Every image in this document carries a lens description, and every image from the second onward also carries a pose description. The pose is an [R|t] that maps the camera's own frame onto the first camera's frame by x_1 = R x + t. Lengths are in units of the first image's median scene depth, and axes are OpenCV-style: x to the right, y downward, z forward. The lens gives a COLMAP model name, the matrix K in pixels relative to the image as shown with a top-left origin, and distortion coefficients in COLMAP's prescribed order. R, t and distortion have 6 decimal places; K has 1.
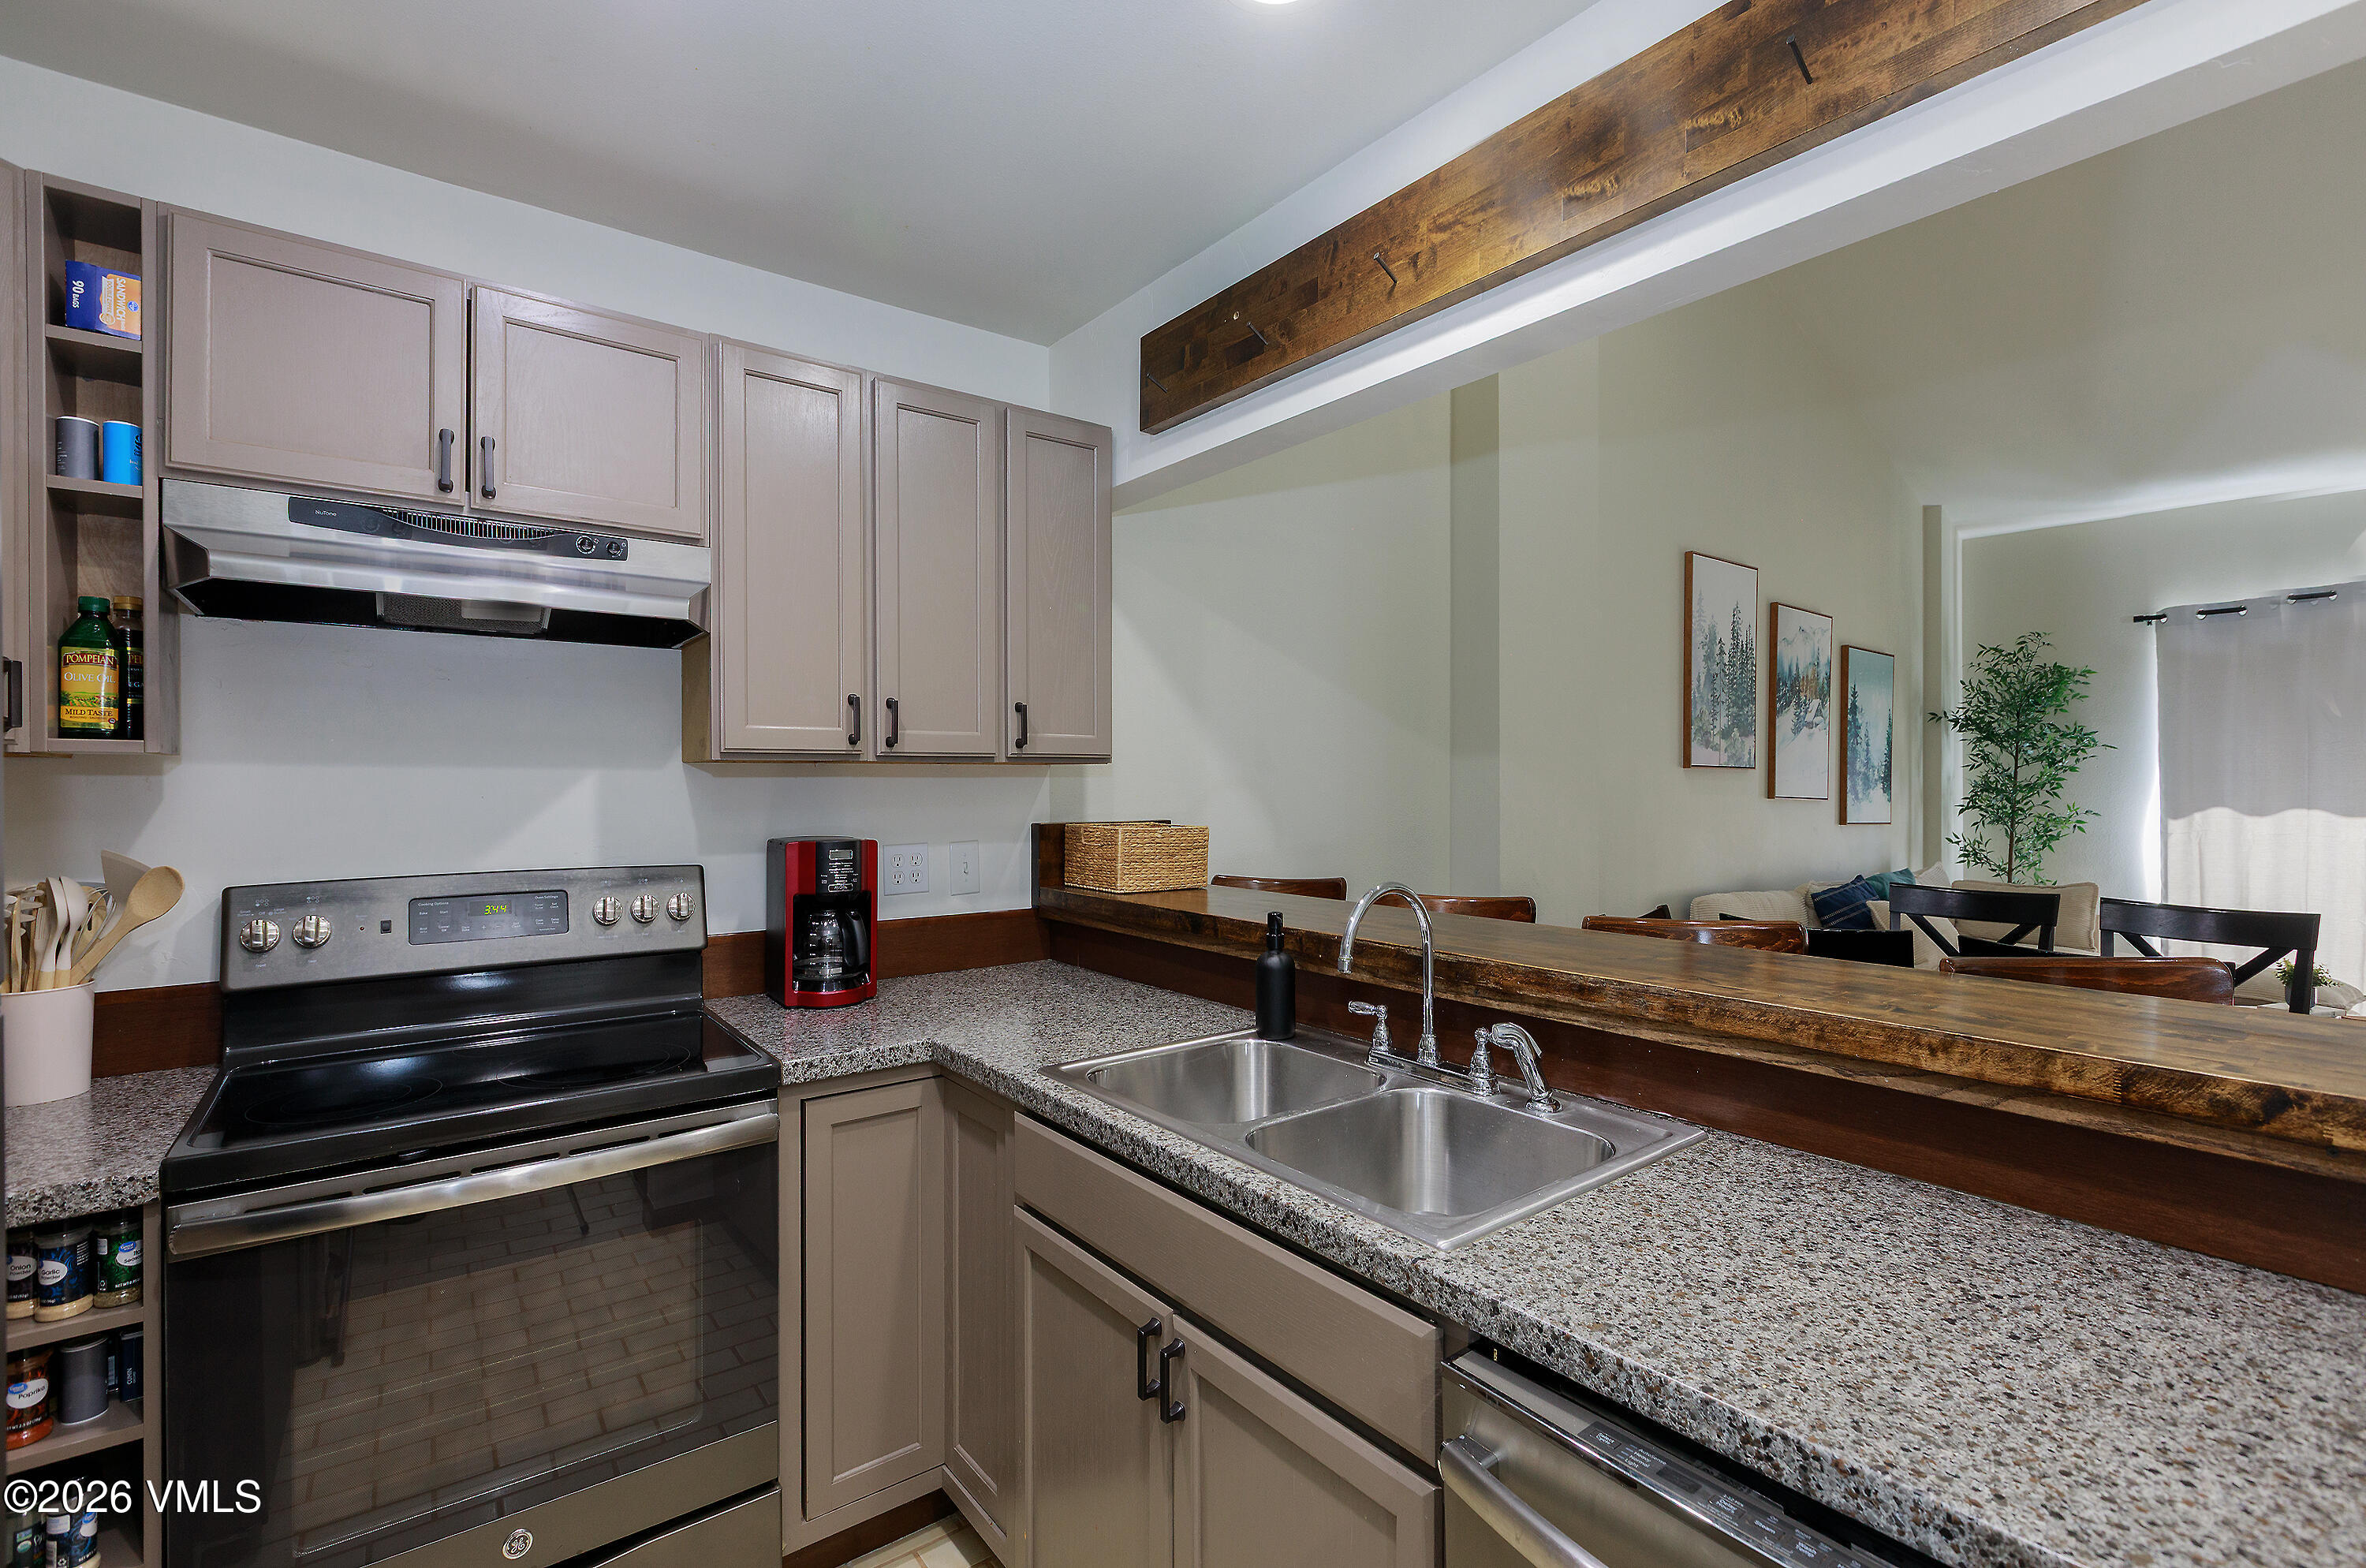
lens RADIAL K [[1059.7, 0, 1179.3], [0, 1059.7, 781.7], [0, 0, 1]] dist [0.005818, -0.000946]
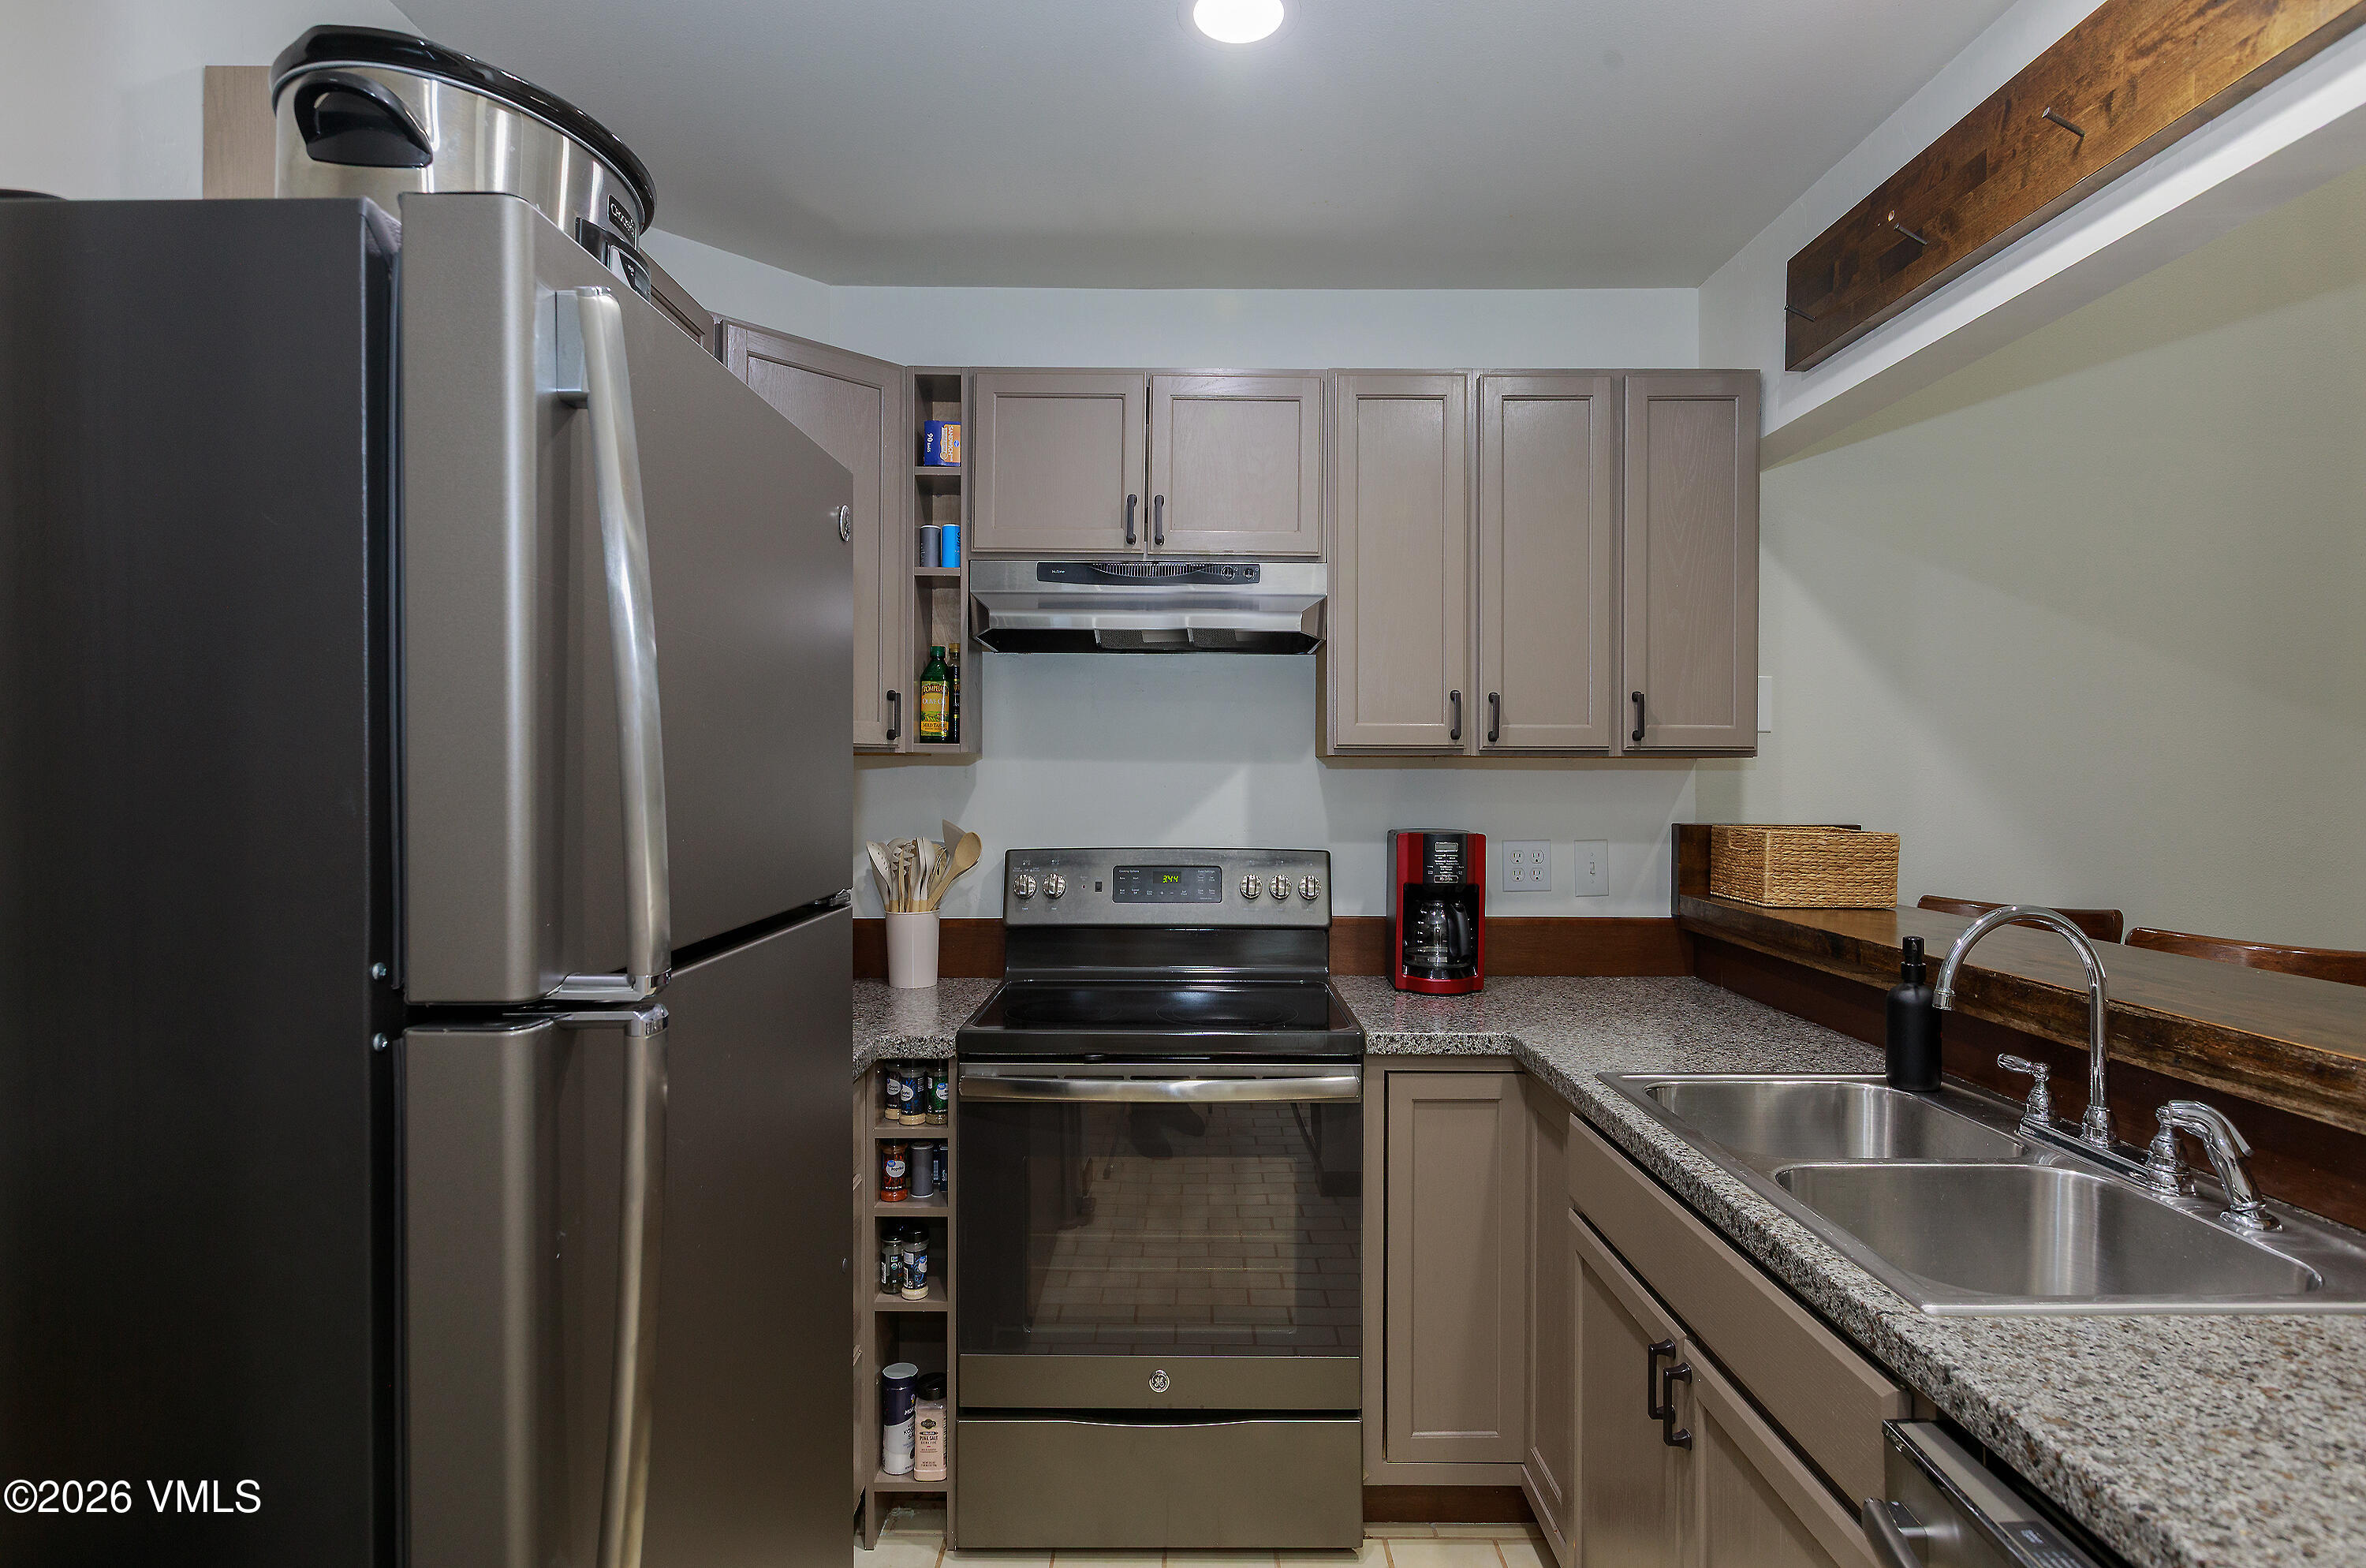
lens RADIAL K [[1236.2, 0, 1187.3], [0, 1236.2, 781.4], [0, 0, 1]] dist [-0.000584, 0.000119]
pose [[0.793379, 0.008993, -0.608661, 0.253701], [-0.006606, 0.999959, 0.006164, -0.000436], [0.608692, -0.000870, 0.793406, -0.121574]]
